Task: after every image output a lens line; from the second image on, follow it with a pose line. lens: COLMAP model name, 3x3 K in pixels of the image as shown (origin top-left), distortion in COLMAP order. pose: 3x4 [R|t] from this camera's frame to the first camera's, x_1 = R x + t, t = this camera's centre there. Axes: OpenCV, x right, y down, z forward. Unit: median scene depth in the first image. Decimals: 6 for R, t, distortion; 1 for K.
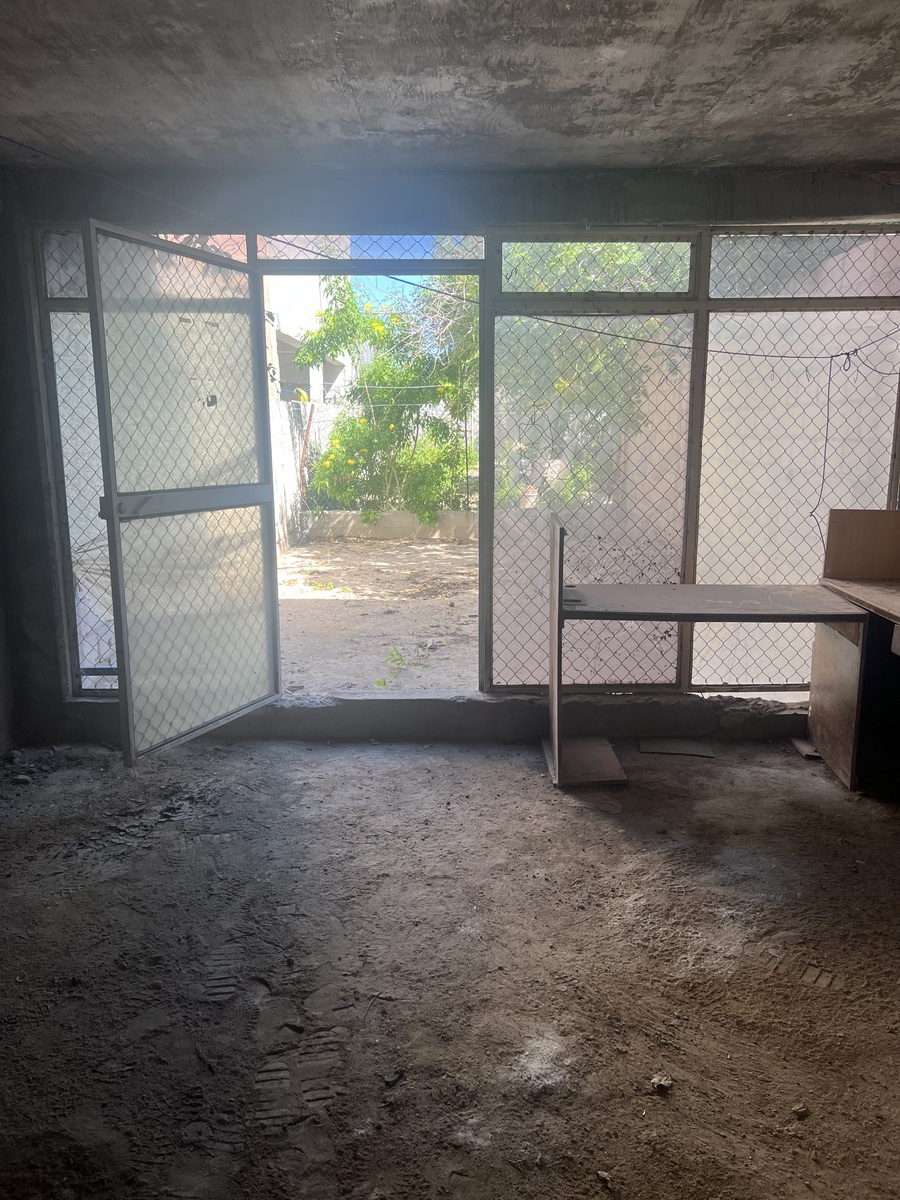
lens RADIAL K [[909.2, 0, 450.4], [0, 909.2, 600.5], [0, 0, 1]] dist [0.044969, -0.049245]
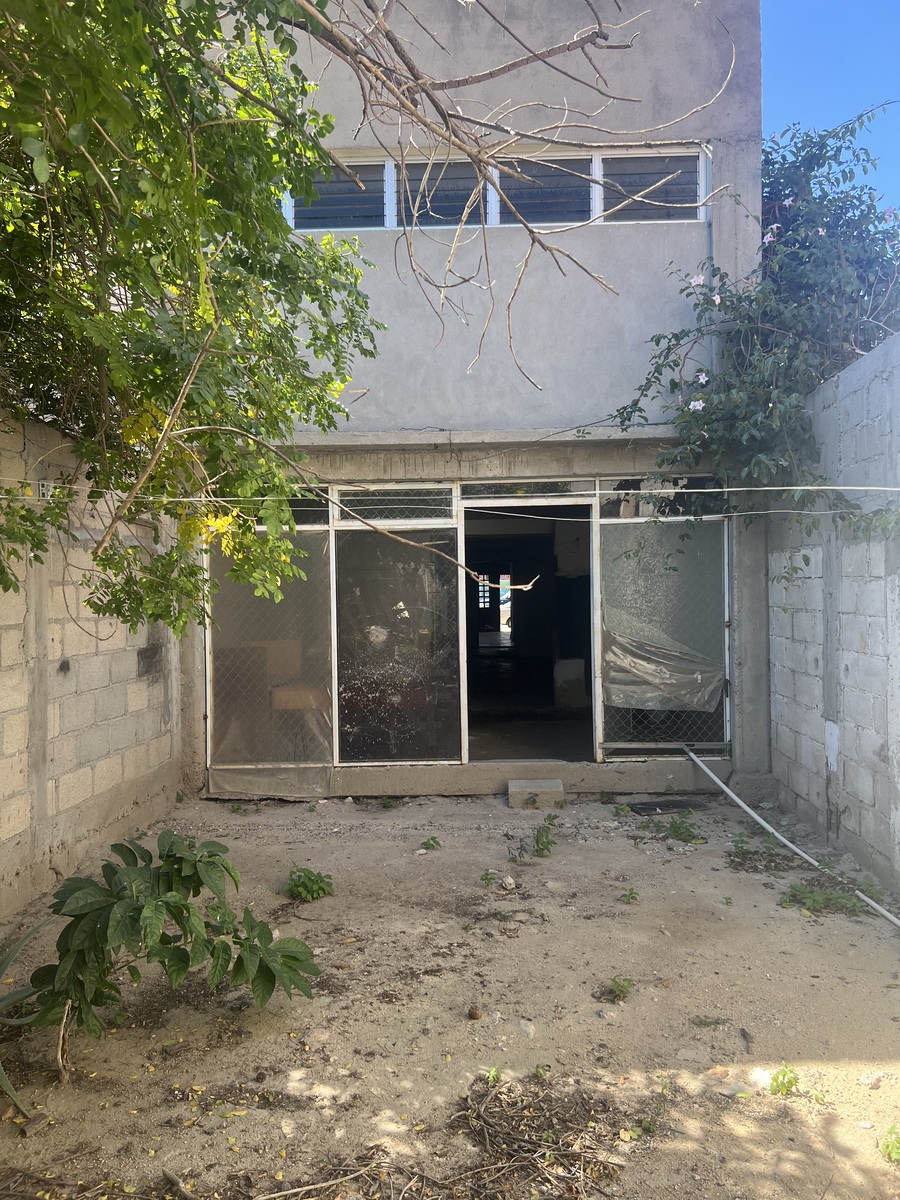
lens RADIAL K [[909.2, 0, 449.6], [0, 909.2, 600.0], [0, 0, 1]] dist [0.044969, -0.049245]
pose [[-0.998120, 0.029176, 0.053906, -0.010536], [0.039088, 0.980398, 0.193111, -0.181854], [-0.047215, 0.194855, -0.979695, 0.941796]]
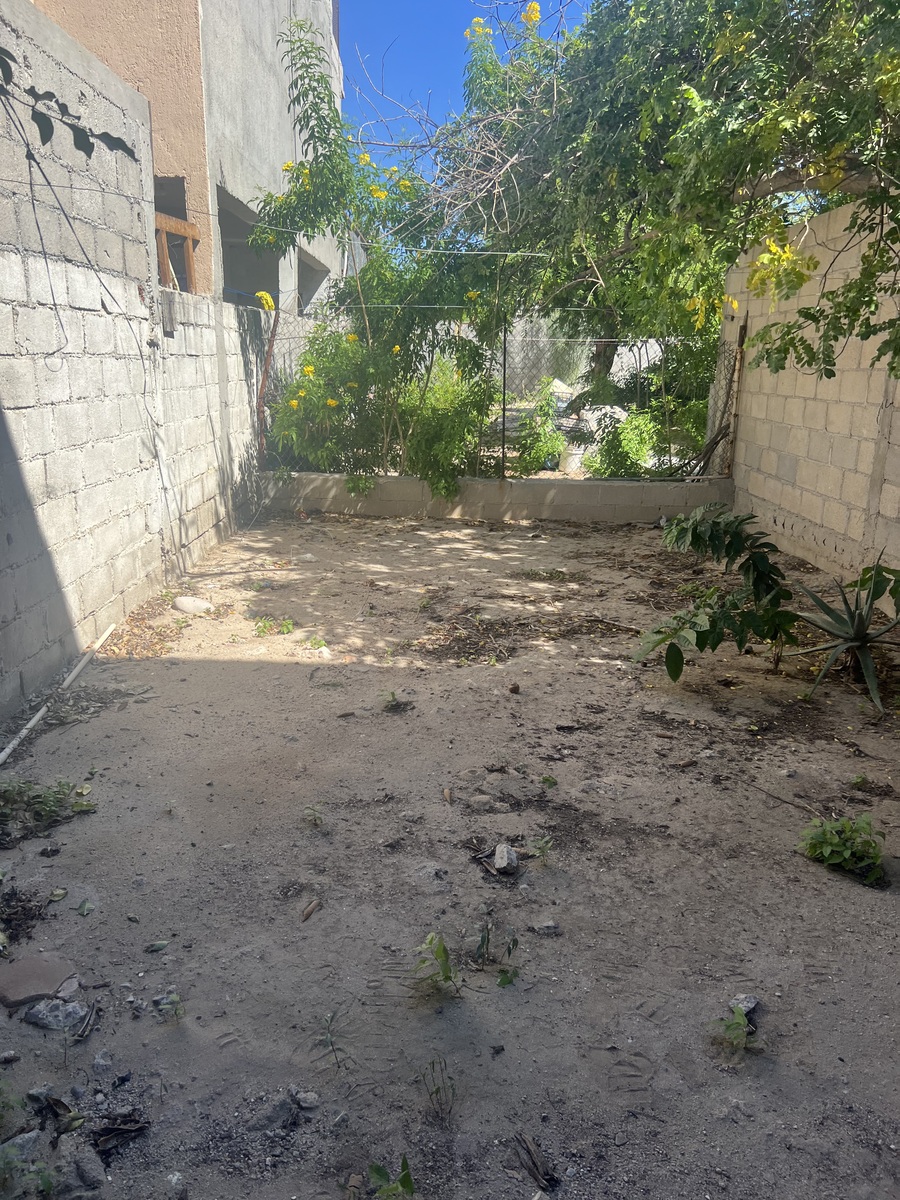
lens RADIAL K [[909.2, 0, 448.5], [0, 909.2, 601.3], [0, 0, 1]] dist [0.044969, -0.049245]
pose [[0.999426, 0.029673, 0.016320, -0.031669], [-0.030700, 0.997299, 0.066732, -0.054209], [-0.014295, -0.067194, 0.997637, 0.328456]]
